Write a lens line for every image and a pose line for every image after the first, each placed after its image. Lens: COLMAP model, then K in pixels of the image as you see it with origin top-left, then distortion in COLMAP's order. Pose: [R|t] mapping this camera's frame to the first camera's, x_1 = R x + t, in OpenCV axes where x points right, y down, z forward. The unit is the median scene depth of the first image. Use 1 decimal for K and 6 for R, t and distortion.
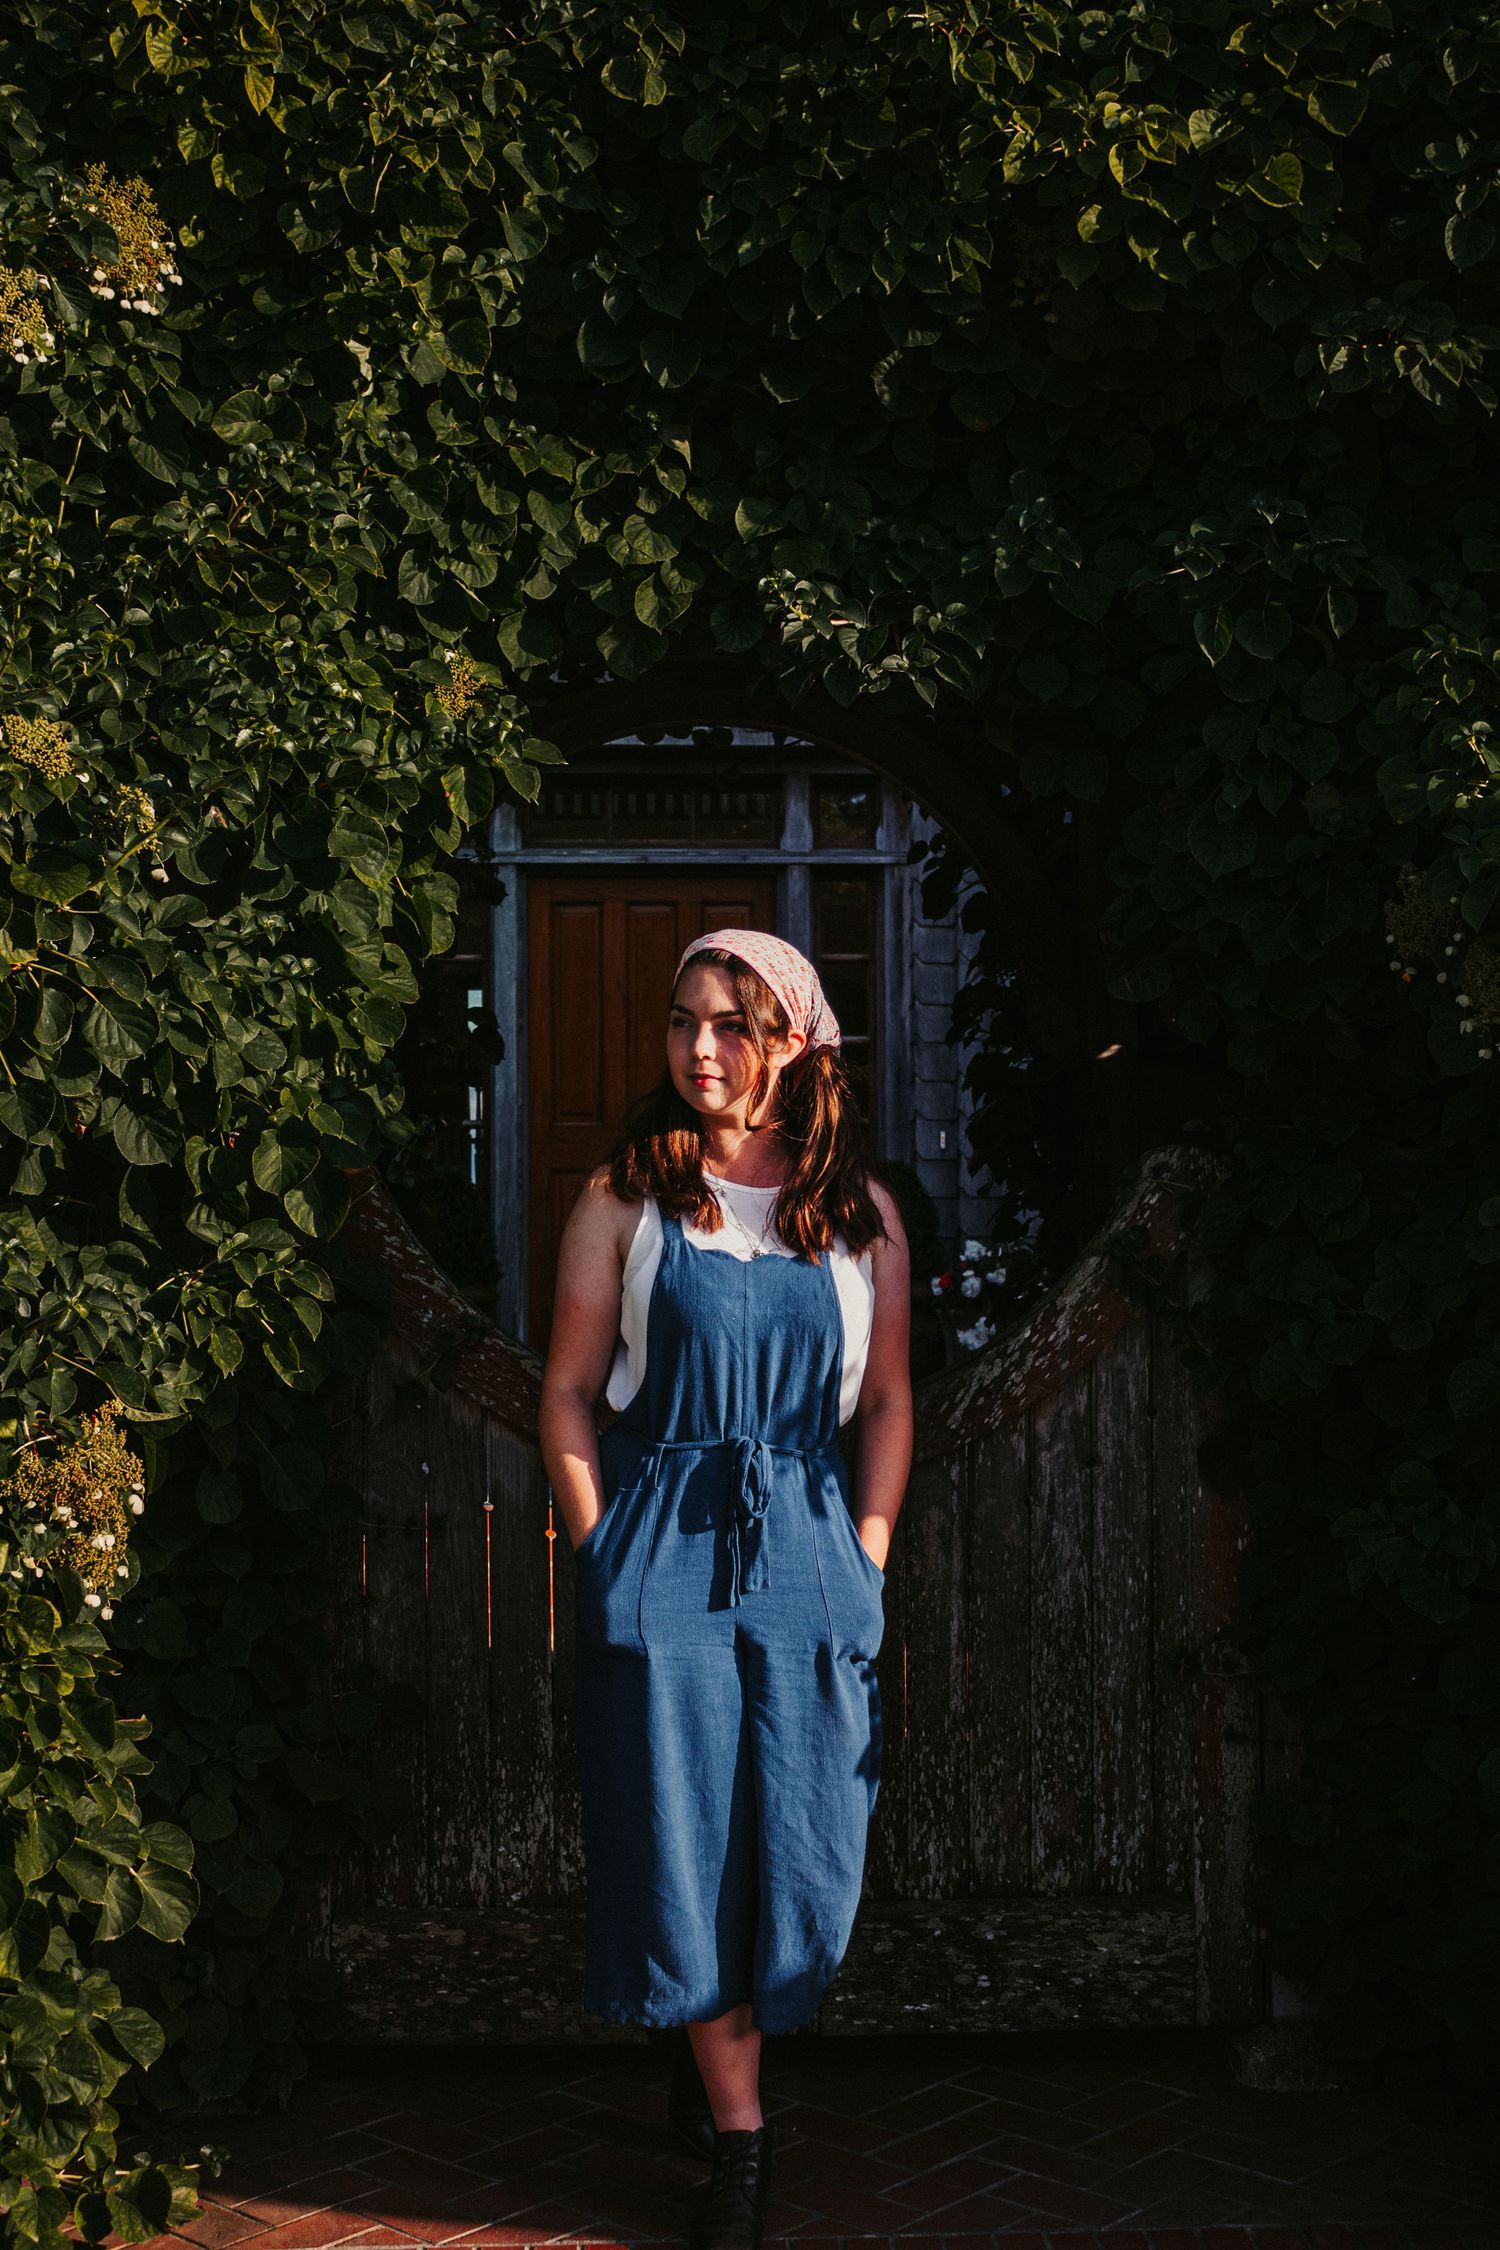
lens RADIAL K [[2954.1, 0, 752.0], [0, 2954.1, 1124.6], [0, 0, 1]] dist [-0.067143, 0.000000]
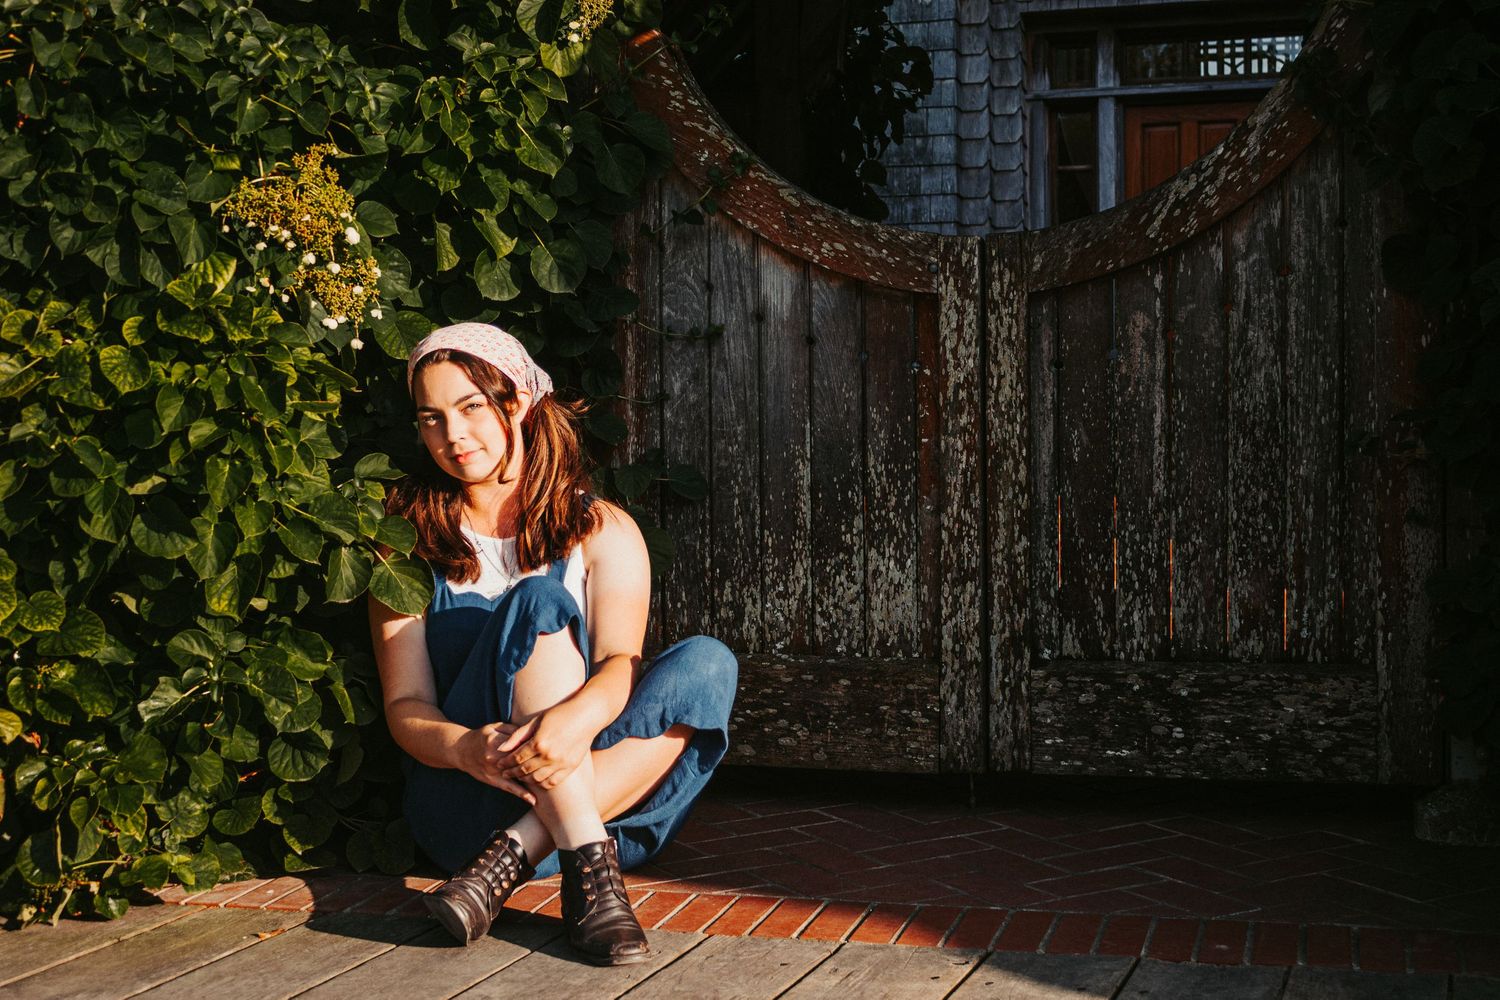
lens RADIAL K [[1969.4, 0, 748.4], [0, 1969.4, 501.3], [0, 0, 1]] dist [-0.067143, 0.000000]
pose [[0.948785, 0.006924, -0.315848, 0.158085], [0.010922, 0.998443, 0.054697, 0.160039], [0.315735, -0.055345, 0.947232, 0.243182]]
